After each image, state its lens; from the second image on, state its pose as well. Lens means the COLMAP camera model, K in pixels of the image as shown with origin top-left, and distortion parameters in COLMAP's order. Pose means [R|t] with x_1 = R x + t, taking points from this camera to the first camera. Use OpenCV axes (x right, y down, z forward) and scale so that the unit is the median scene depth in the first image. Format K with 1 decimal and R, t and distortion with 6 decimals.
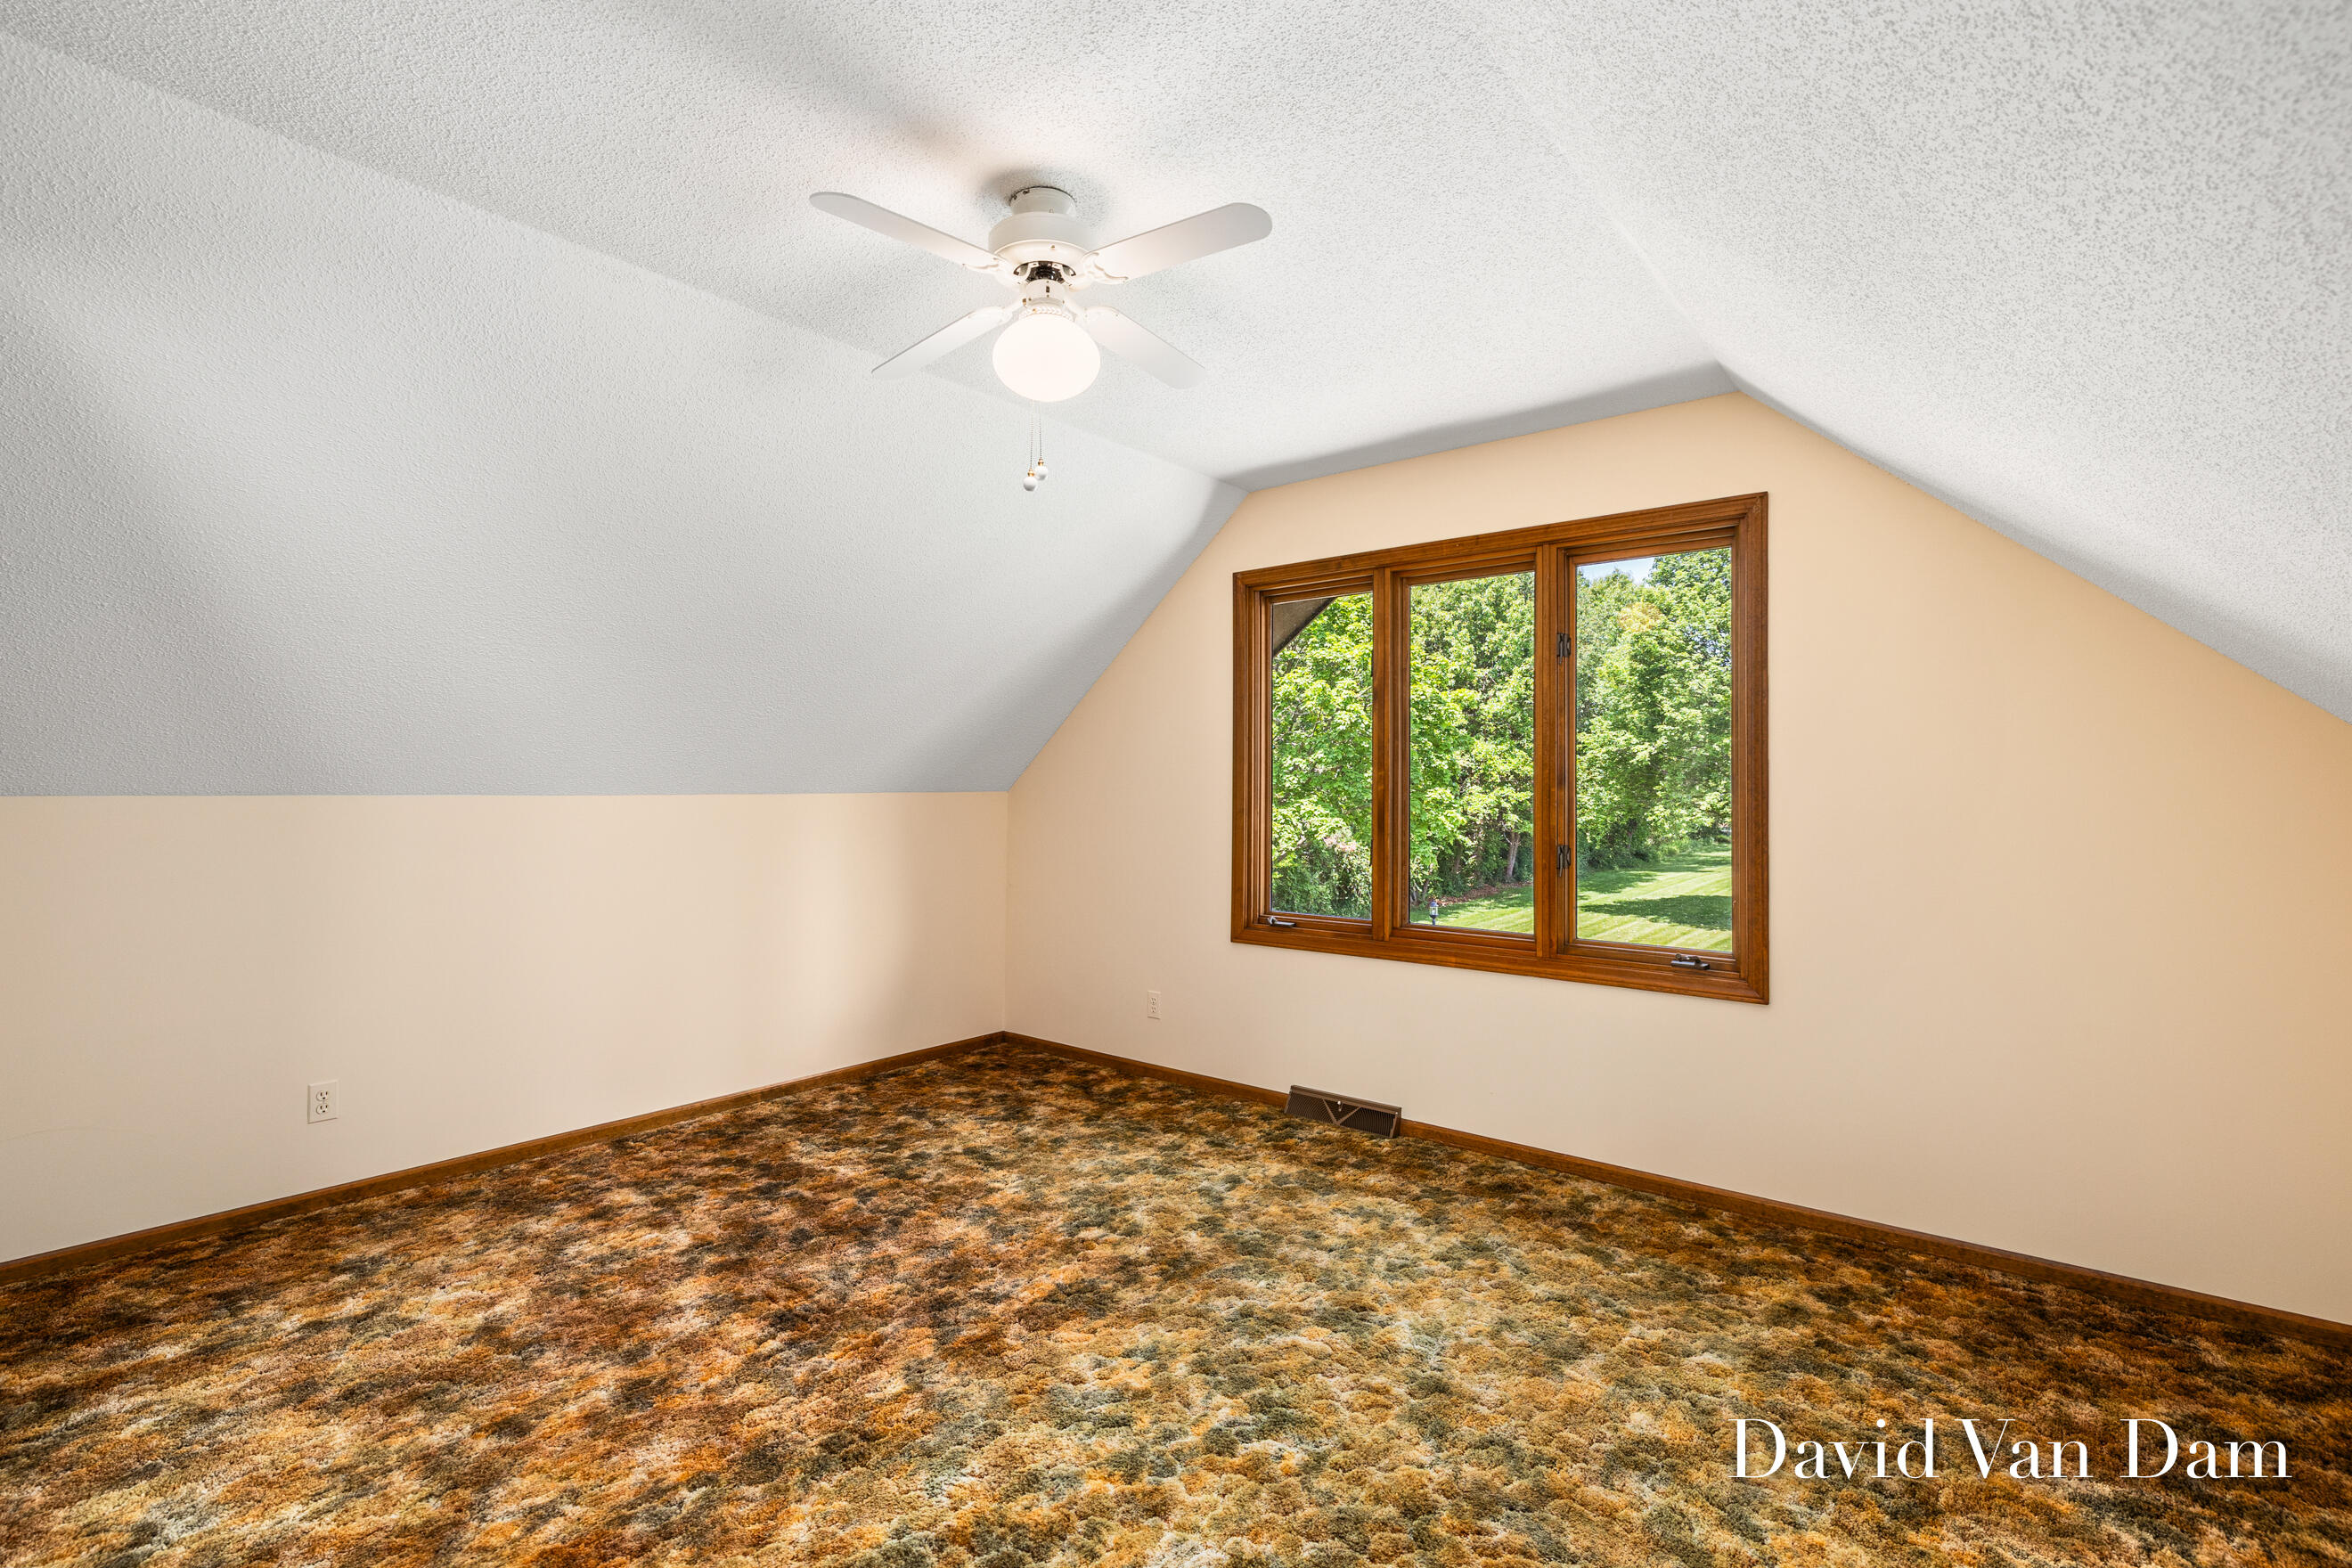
lens RADIAL K [[1073.3, 0, 1176.5], [0, 1073.3, 783.8], [0, 0, 1]] dist [0.000612, -0.000321]
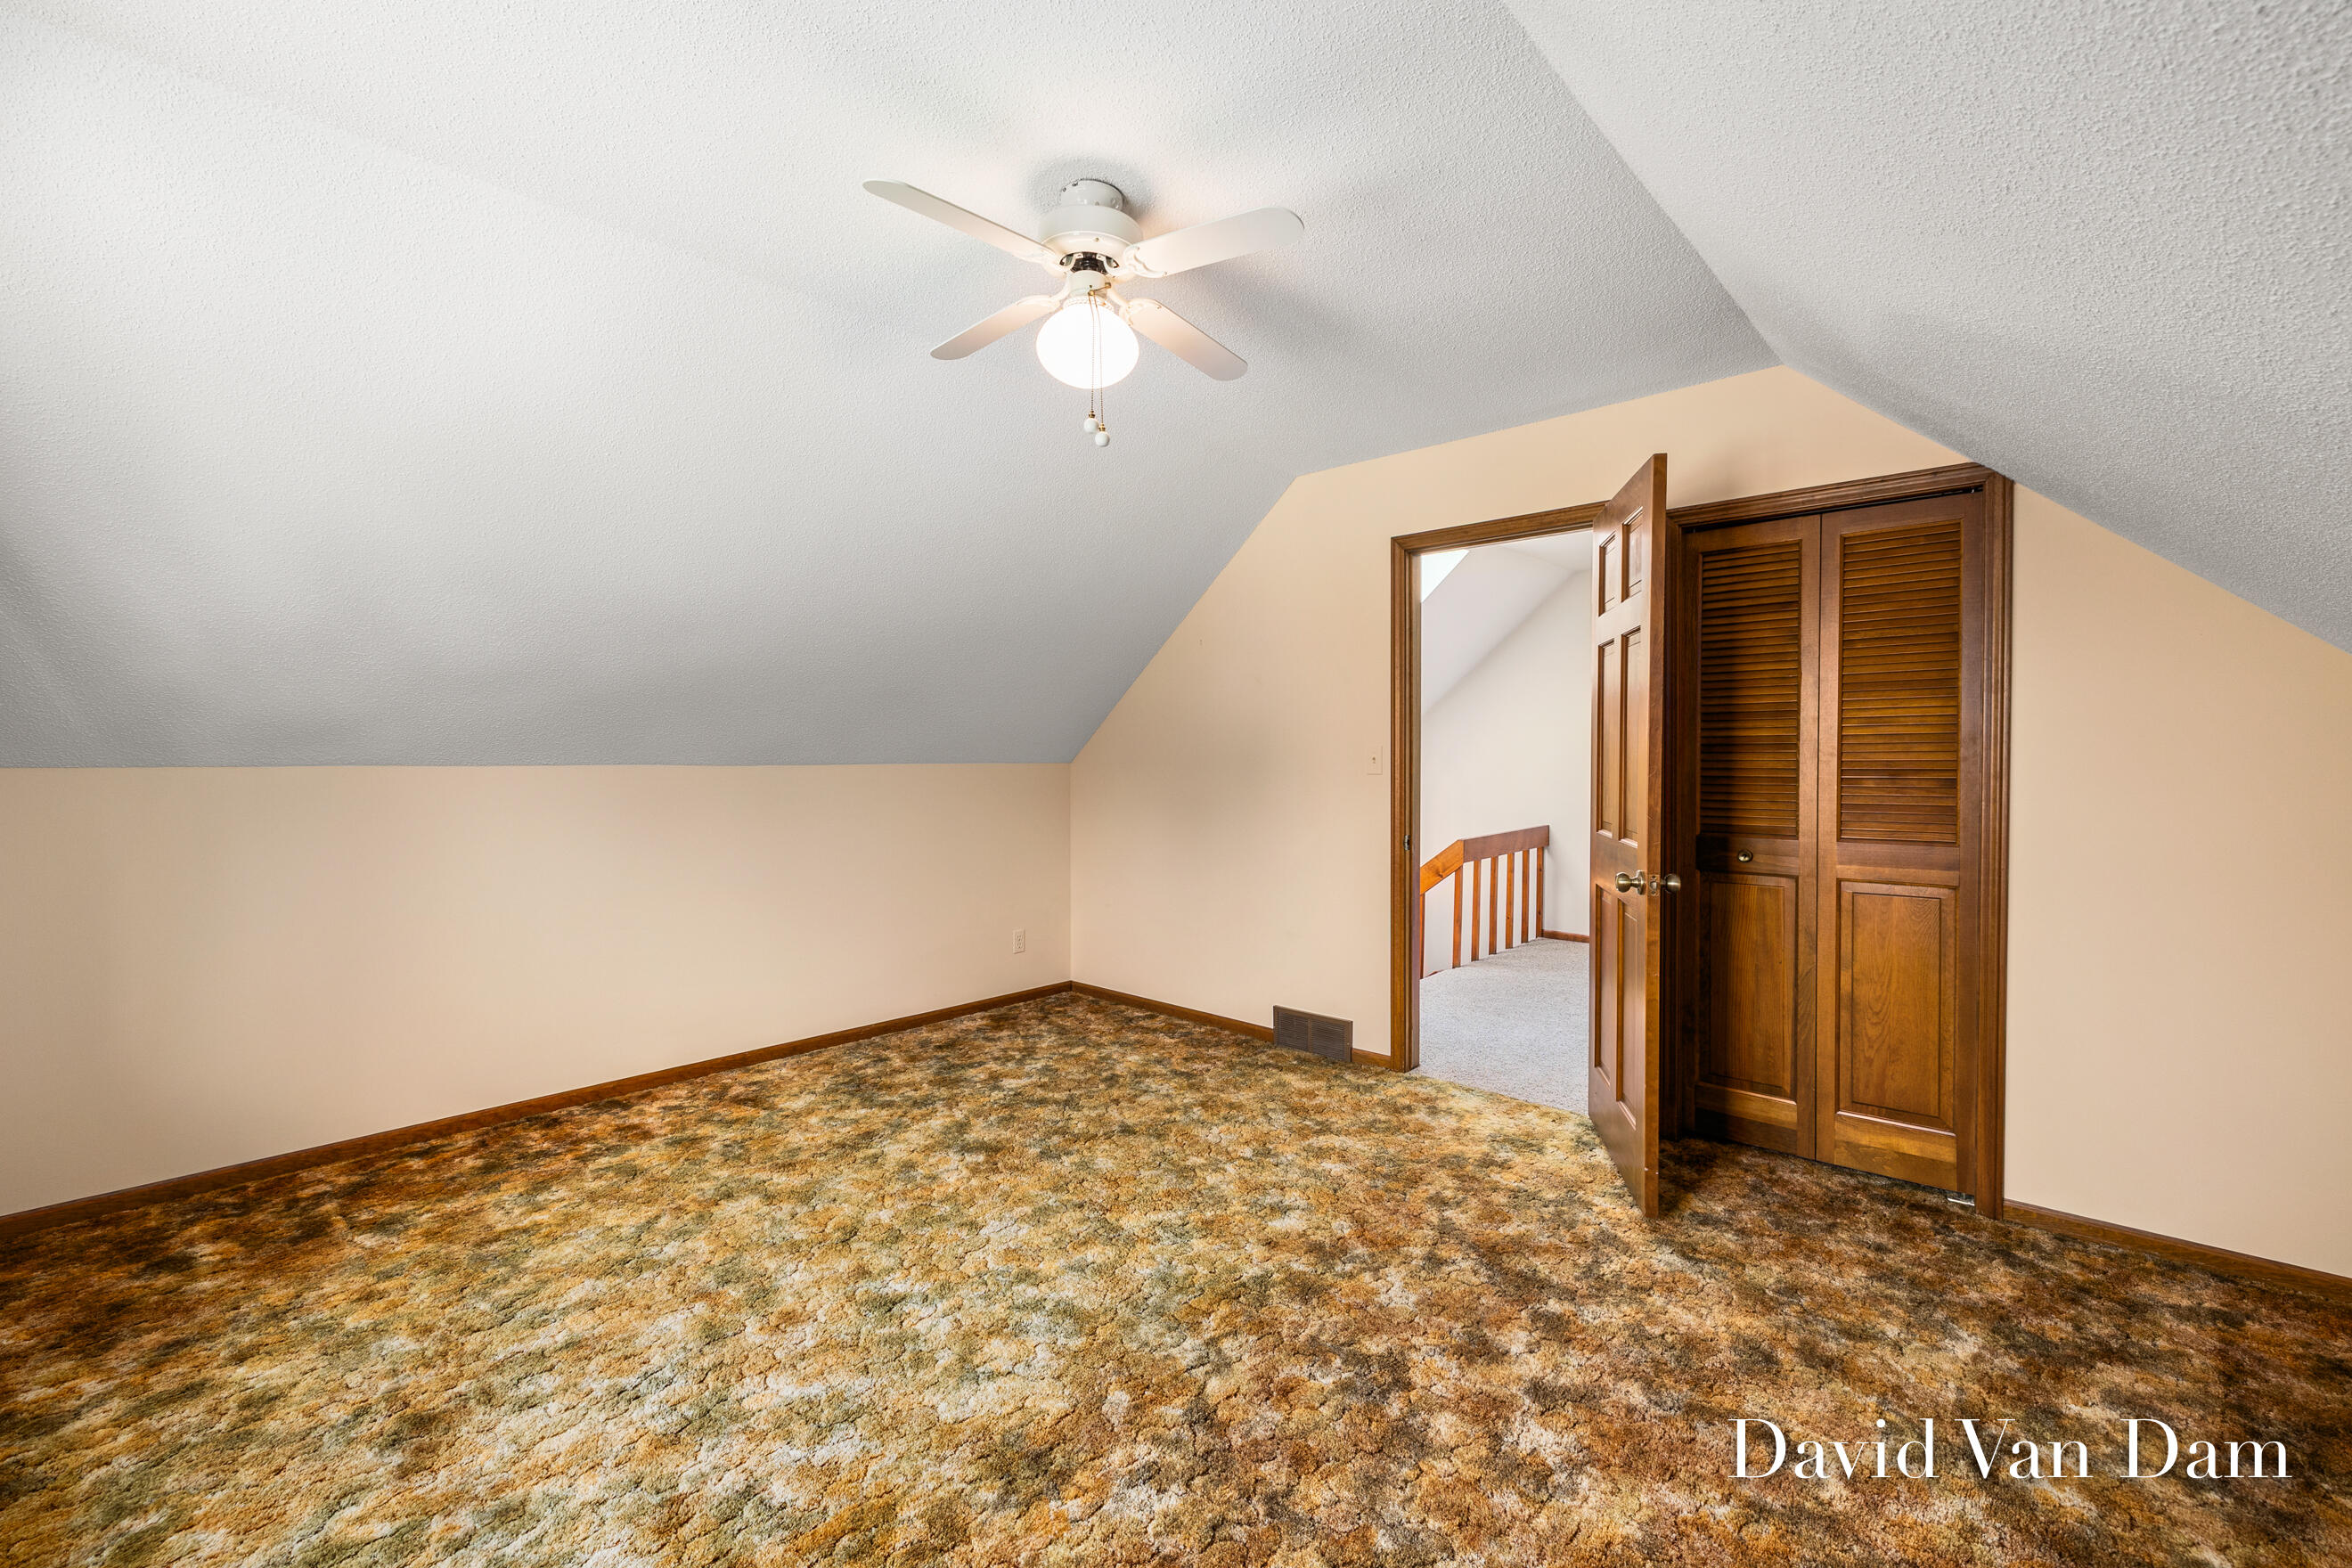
lens RADIAL K [[1027.0, 0, 1175.2], [0, 1027.0, 778.5], [0, 0, 1]] dist [-0.000197, -0.000037]
pose [[-0.998037, -0.007053, 0.062222, -0.264607], [-0.006269, 0.999899, 0.012773, 0.012984], [-0.062306, 0.012358, -0.997981, 1.966607]]
